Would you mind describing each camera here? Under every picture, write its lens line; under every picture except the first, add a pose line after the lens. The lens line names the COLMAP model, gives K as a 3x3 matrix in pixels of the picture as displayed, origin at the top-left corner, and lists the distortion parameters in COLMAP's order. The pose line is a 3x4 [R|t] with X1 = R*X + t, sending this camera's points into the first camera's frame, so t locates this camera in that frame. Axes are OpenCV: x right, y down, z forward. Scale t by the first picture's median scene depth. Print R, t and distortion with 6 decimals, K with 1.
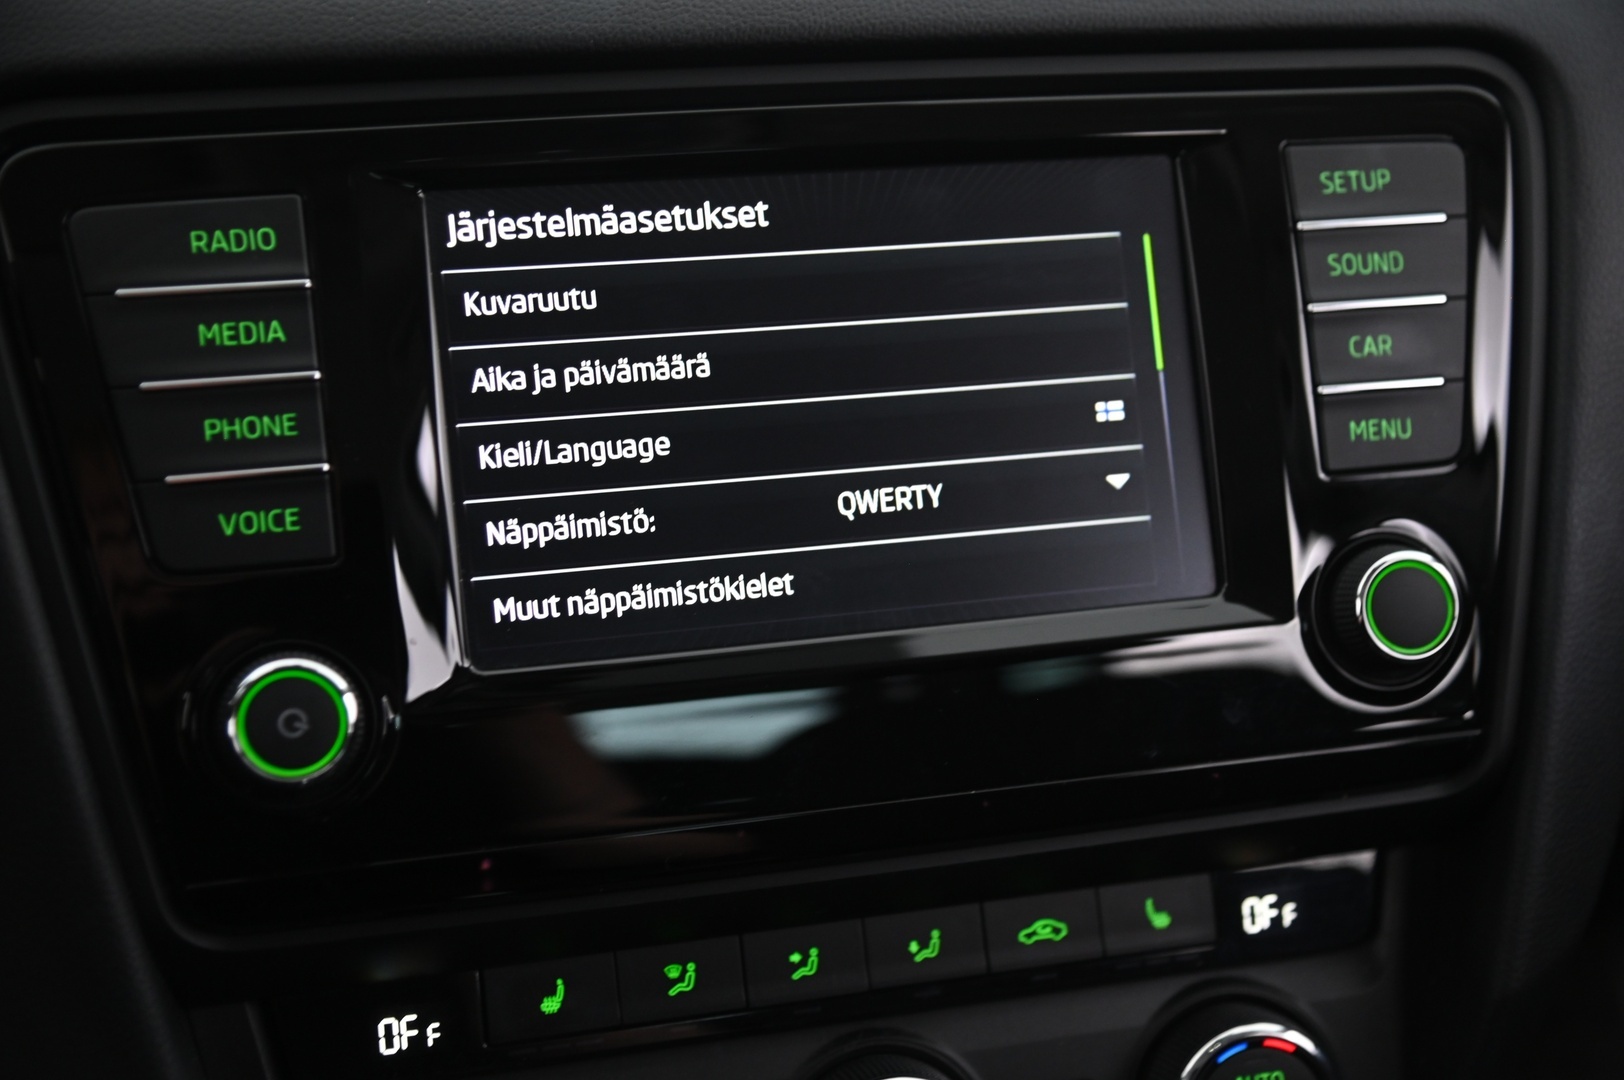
lens RADIAL K [[2248.2, 0, 817.2], [0, 2248.2, 553.3], [0, 0, 1]] dist [0.126496, 0.000000]
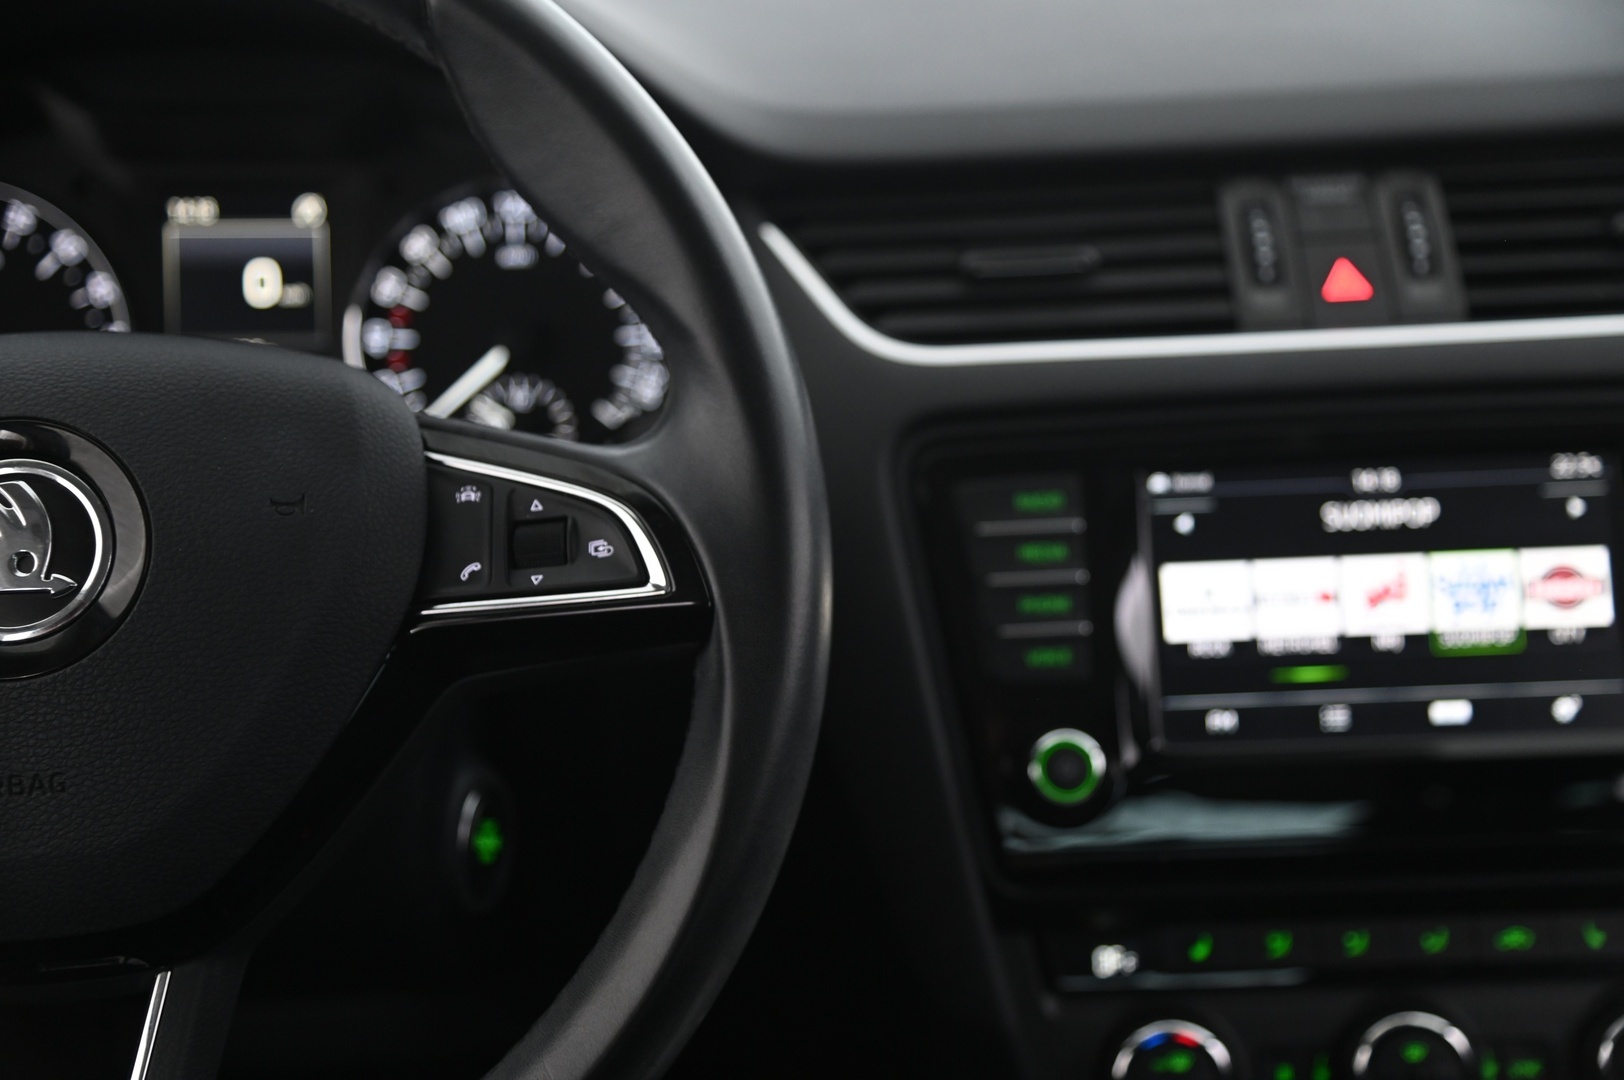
lens RADIAL K [[2476.3, 0, 823.1], [0, 2476.3, 552.5], [0, 0, 1]] dist [0.214018, 0.000000]
pose [[0.975359, 0.028367, -0.218791, 0.007476], [-0.042634, 0.997241, -0.060765, 0.027606], [0.216464, 0.068596, 0.973878, -0.881968]]
